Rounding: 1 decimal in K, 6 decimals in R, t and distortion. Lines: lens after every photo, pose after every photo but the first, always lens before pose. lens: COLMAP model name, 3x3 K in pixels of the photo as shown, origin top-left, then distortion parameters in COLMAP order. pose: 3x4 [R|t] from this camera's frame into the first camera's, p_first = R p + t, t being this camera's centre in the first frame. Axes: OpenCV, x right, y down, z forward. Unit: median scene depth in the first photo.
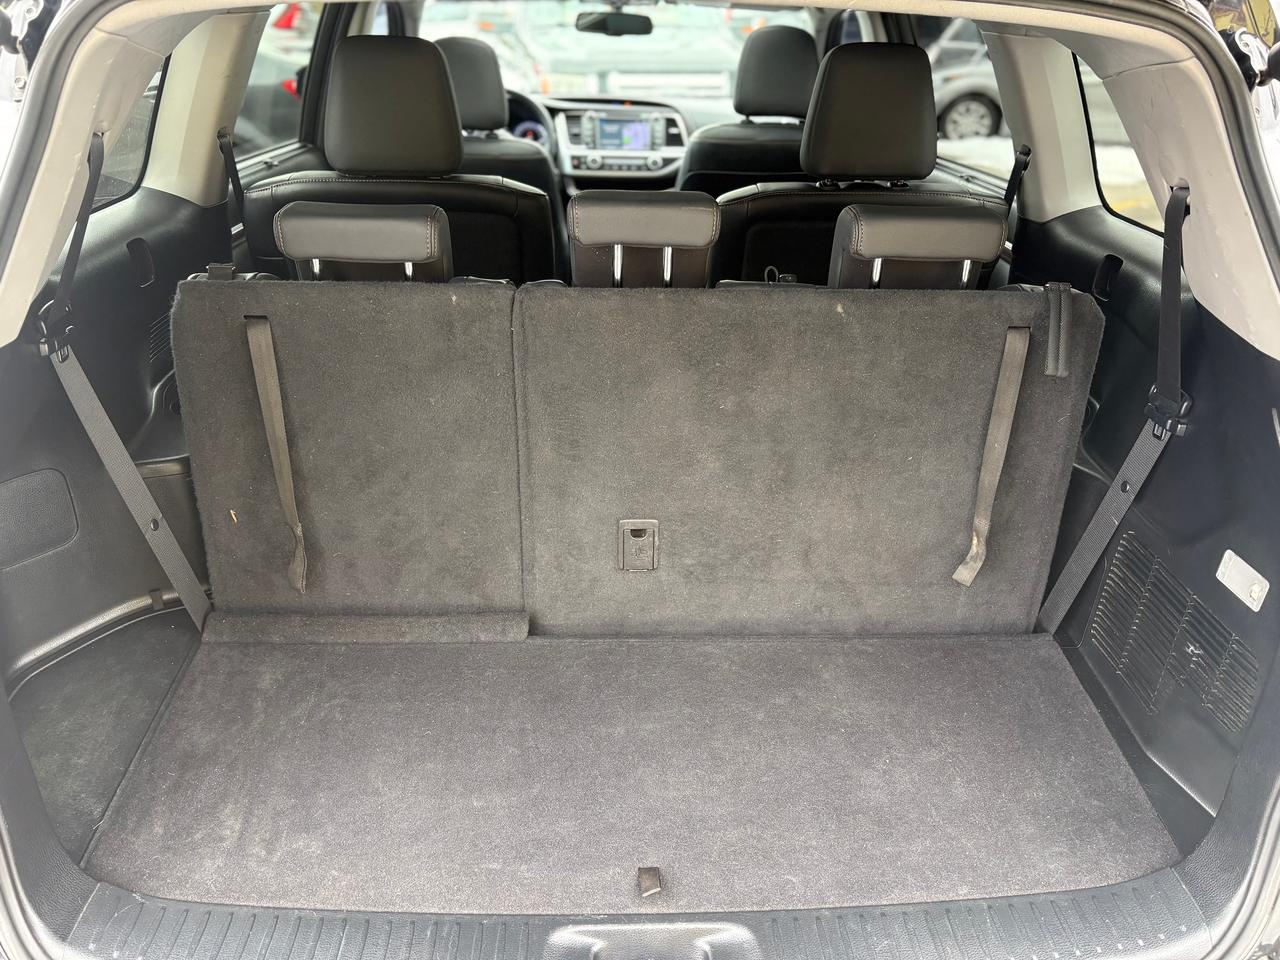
lens RADIAL K [[964.0, 0, 649.6], [0, 964.0, 481.0], [0, 0, 1]] dist [0.005174, -0.000128]
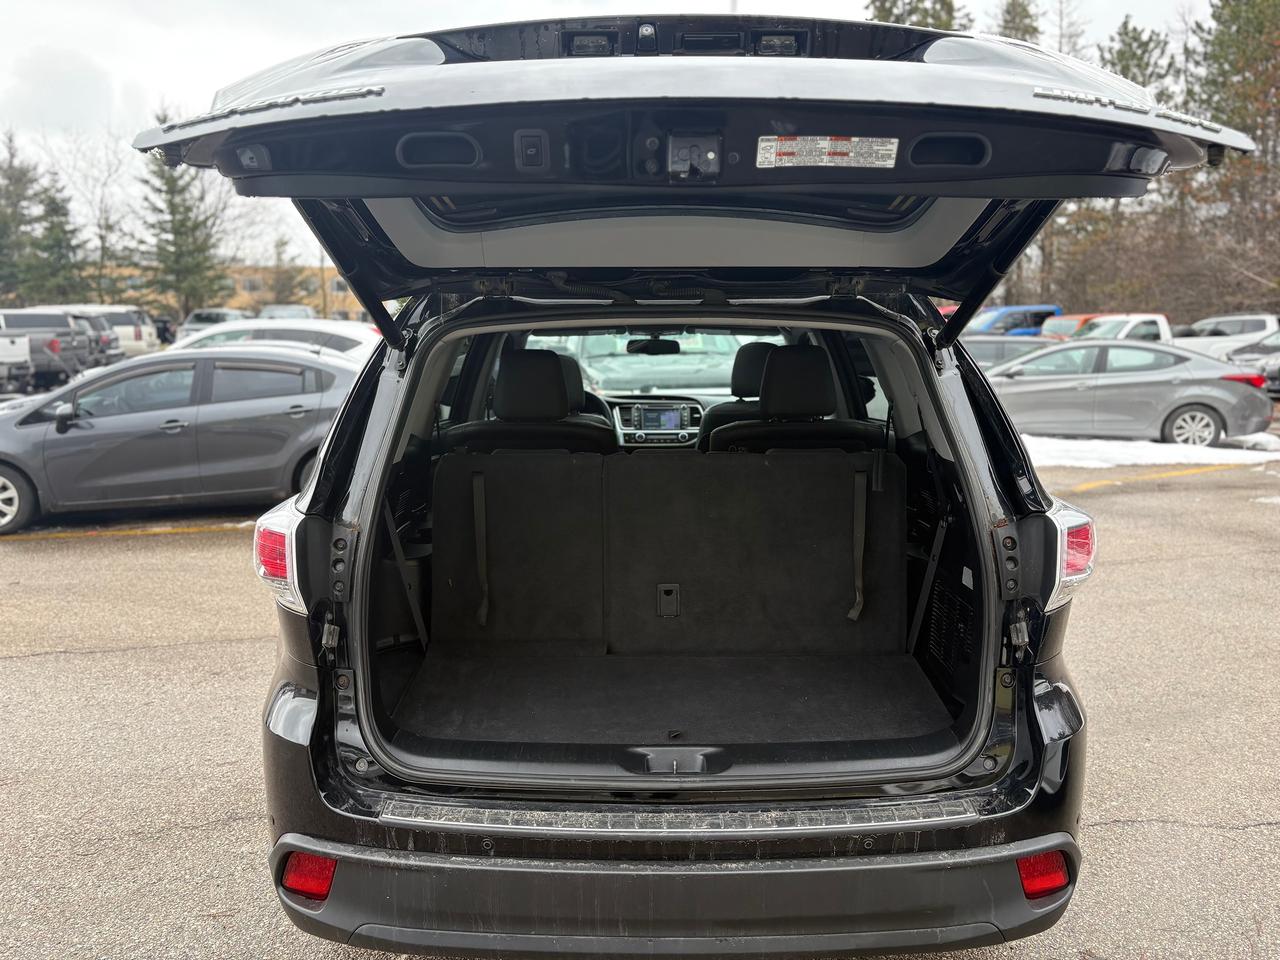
lens RADIAL K [[987.8, 0, 637.6], [0, 987.8, 455.1], [0, 0, 1]] dist [0.043950, 0.000932]
pose [[0.998313, -0.023281, -0.053190, 0.019415], [0.003924, 0.941050, -0.338245, 0.241022], [0.057929, 0.337466, 0.939554, -0.457107]]
